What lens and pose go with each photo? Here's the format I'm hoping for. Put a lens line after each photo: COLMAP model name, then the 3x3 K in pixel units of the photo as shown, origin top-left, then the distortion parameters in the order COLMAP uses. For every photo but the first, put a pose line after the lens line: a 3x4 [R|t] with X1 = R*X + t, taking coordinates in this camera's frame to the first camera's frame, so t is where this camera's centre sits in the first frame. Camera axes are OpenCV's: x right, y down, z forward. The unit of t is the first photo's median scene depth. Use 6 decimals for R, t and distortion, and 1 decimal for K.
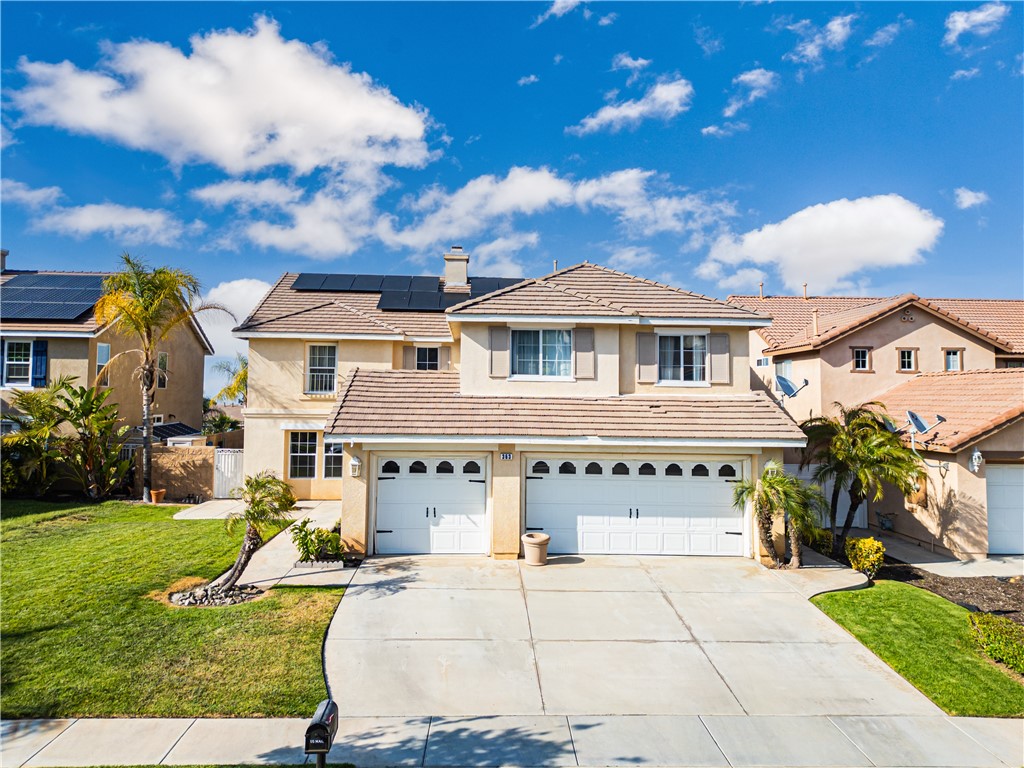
lens RADIAL K [[771.1, 0, 512.0], [0, 771.1, 384.0], [0, 0, 1]] dist [-0.003121, -0.000613]
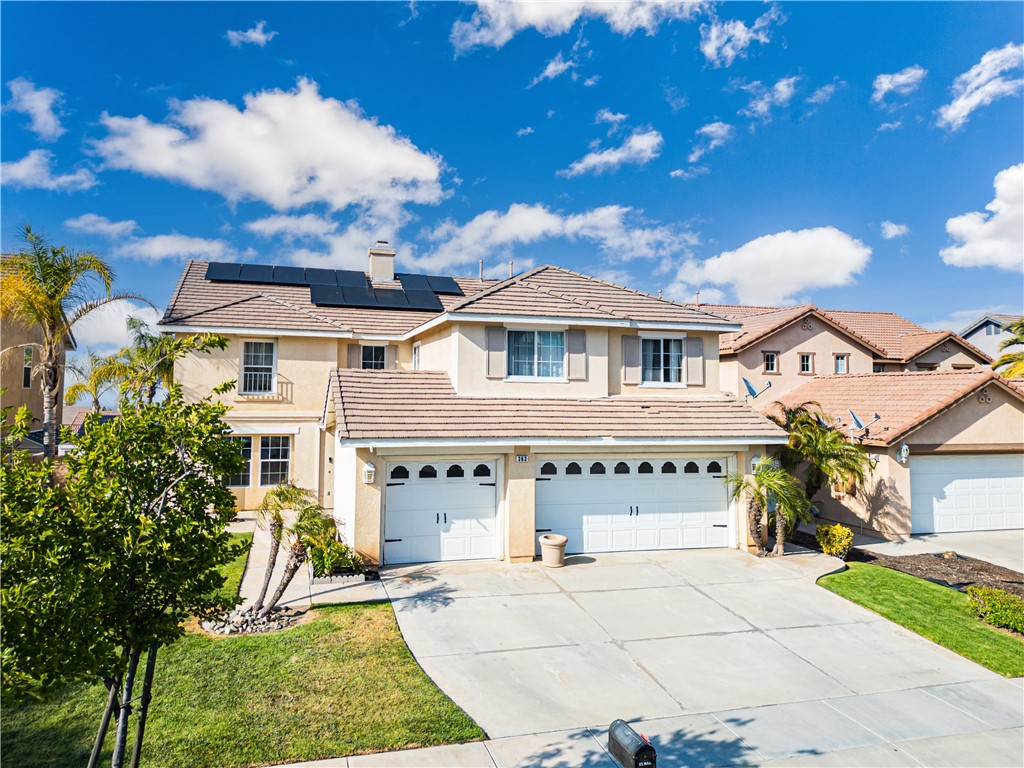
lens RADIAL K [[771.1, 0, 512.0], [0, 771.1, 384.0], [0, 0, 1]] dist [-0.003121, -0.000613]
pose [[0.999906, 0.000362, -0.013731, 0.016446], [-0.000462, 0.999974, -0.007218, 0.007106], [0.013728, 0.007223, 0.999880, -0.196029]]
